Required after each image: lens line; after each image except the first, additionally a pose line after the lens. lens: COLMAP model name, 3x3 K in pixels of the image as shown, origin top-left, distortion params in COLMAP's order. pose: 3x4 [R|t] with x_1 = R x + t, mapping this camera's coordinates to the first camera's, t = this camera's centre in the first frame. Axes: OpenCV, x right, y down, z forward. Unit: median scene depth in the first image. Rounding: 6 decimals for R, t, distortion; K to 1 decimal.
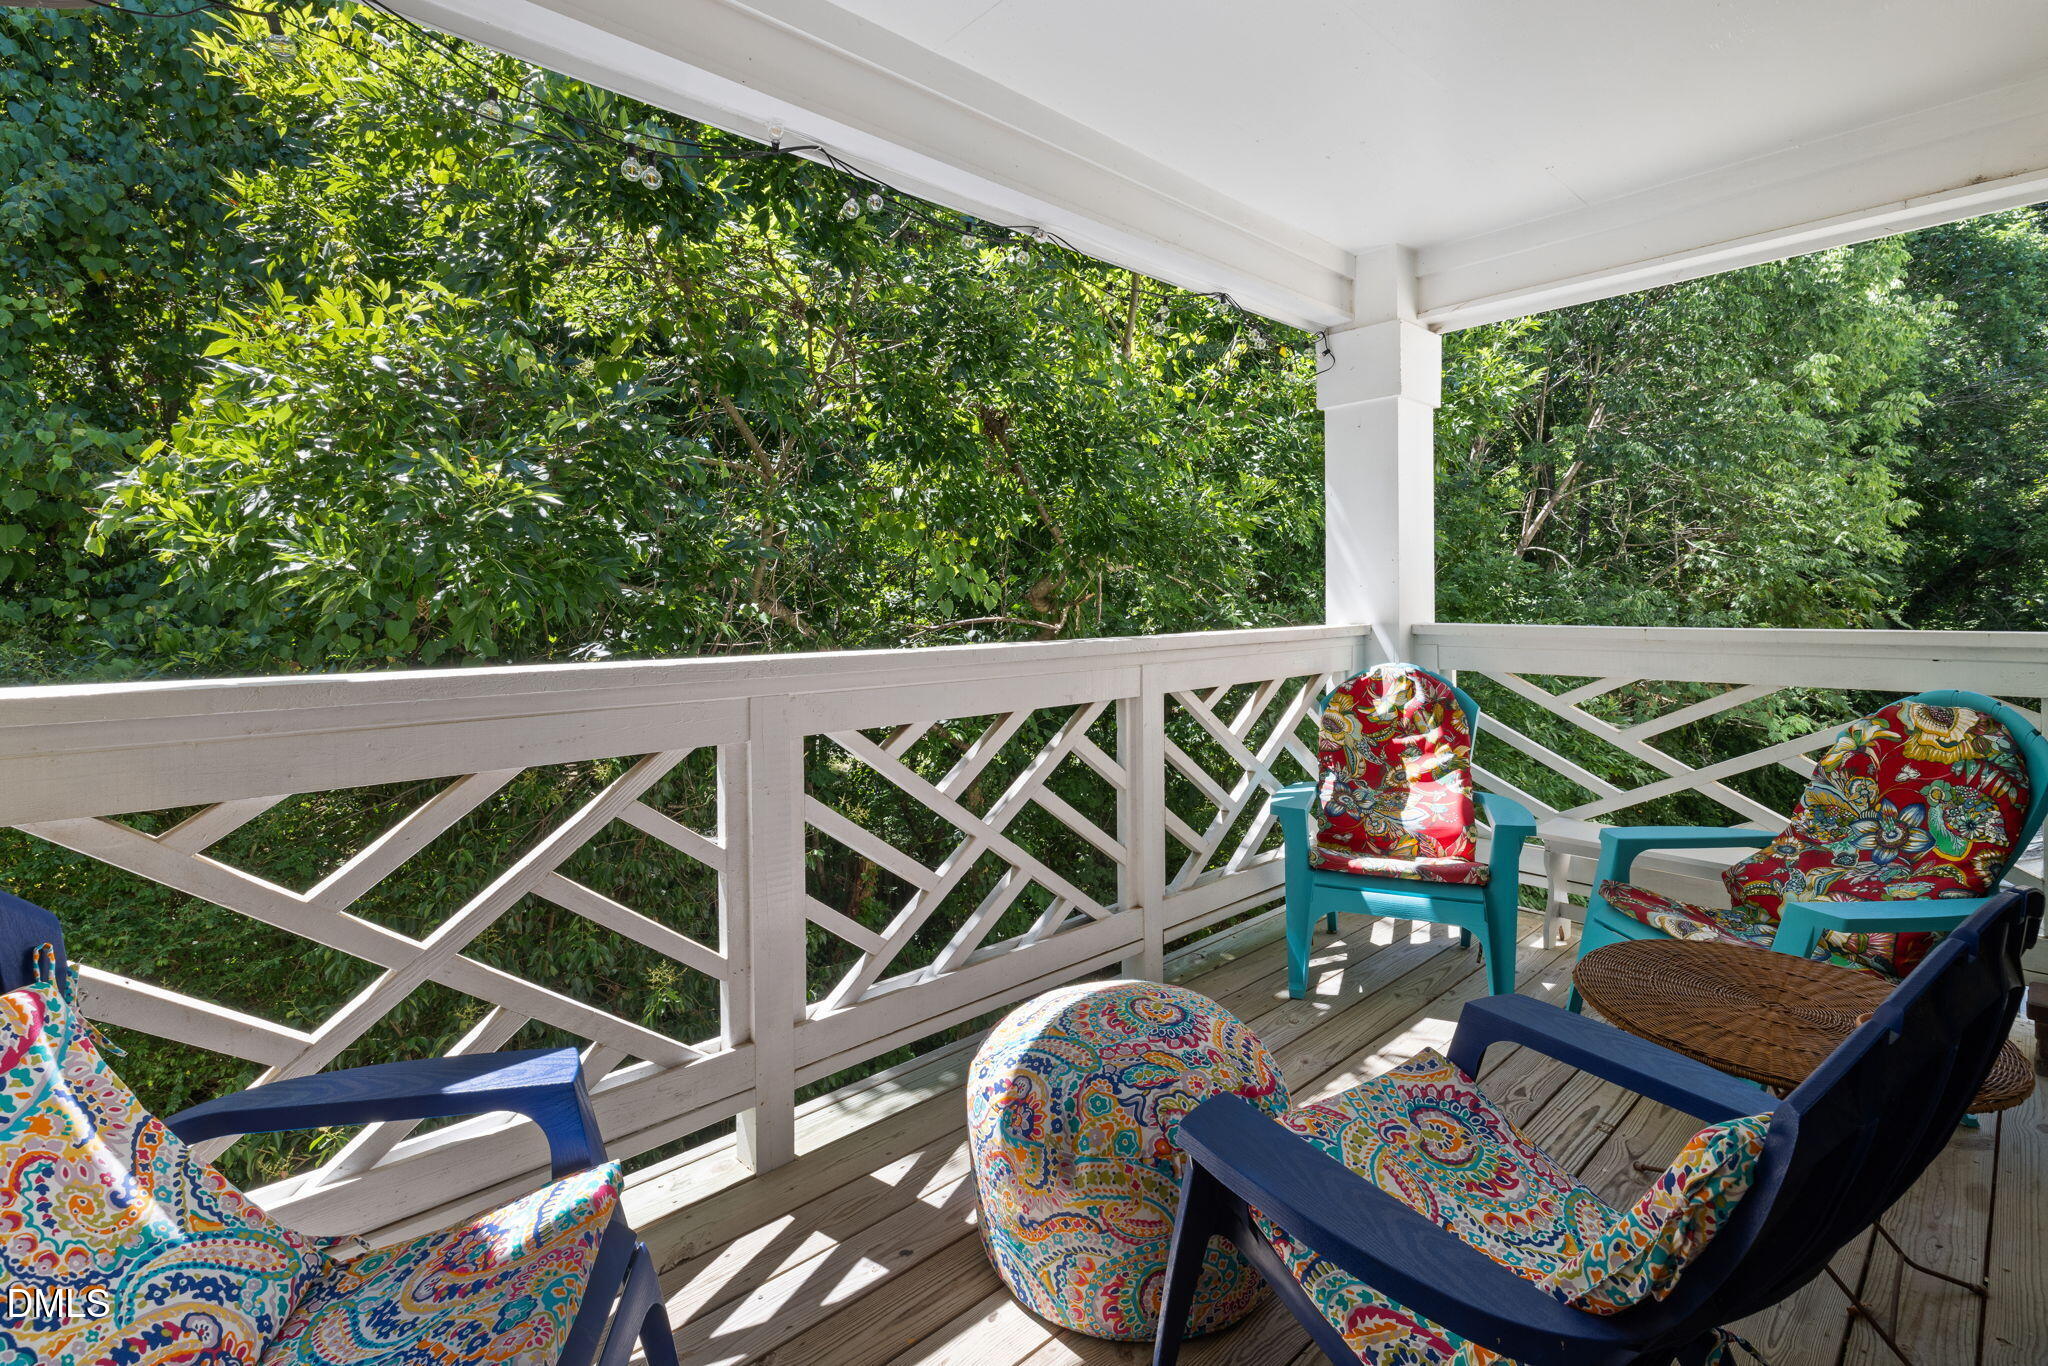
lens RADIAL K [[963.7, 0, 1023.4], [0, 963.7, 629.1], [0, 0, 1]] dist [0.011667, 0.000060]
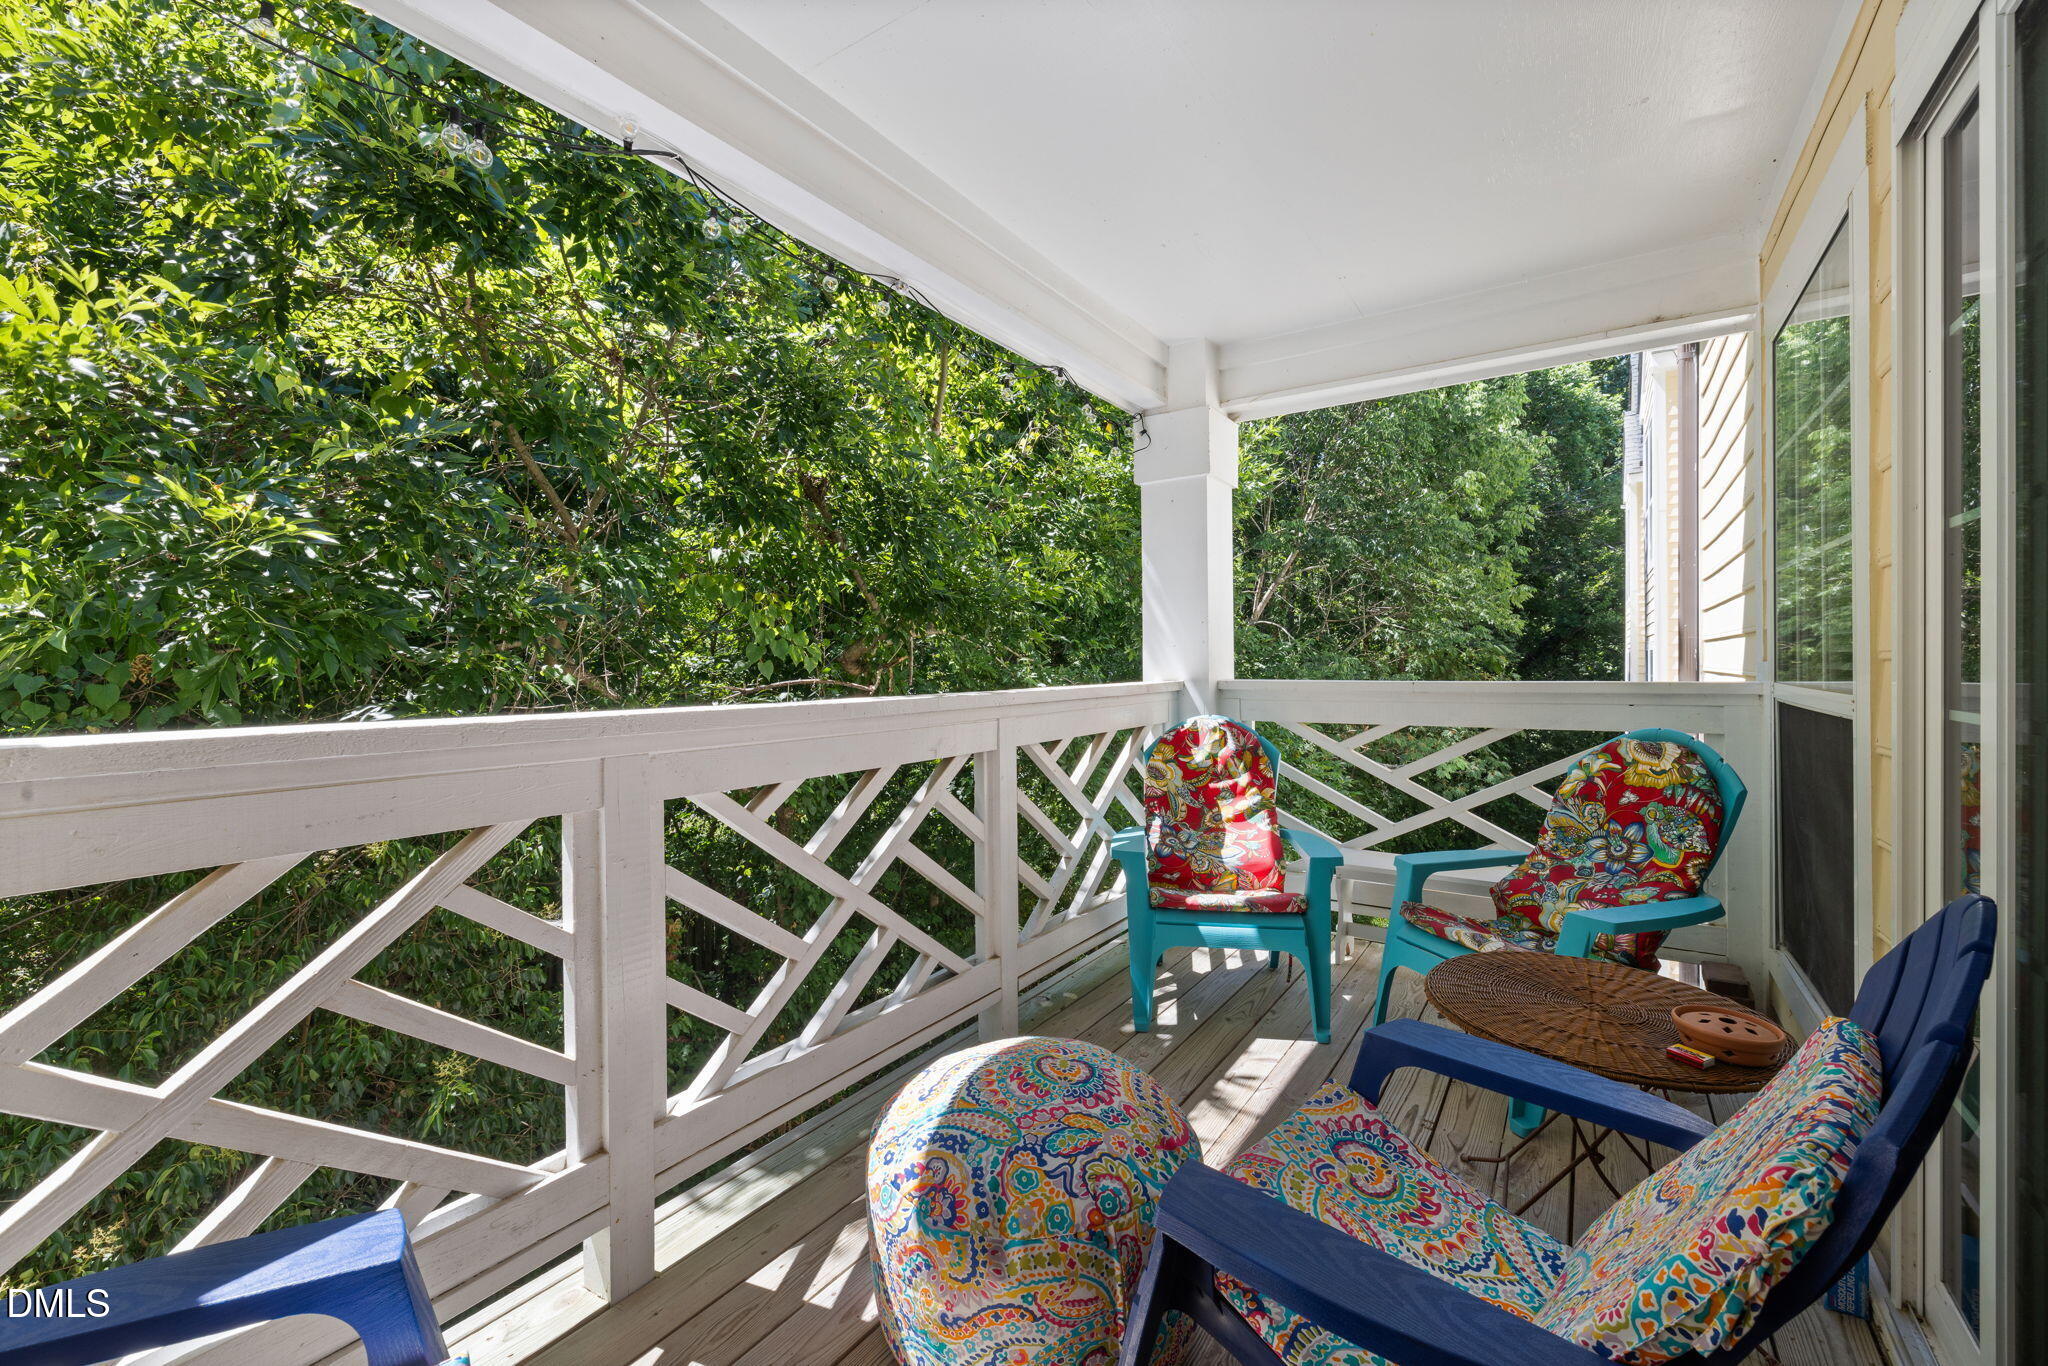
lens RADIAL K [[875.5, 0, 1024.0], [0, 875.5, 683.0], [0, 0, 1]] dist [0.009581, -0.002481]
pose [[0.971919, -0.004536, 0.235272, -0.071726], [0.007492, 0.999904, -0.011671, 0.011008], [-0.235197, 0.013106, 0.971859, 0.097129]]
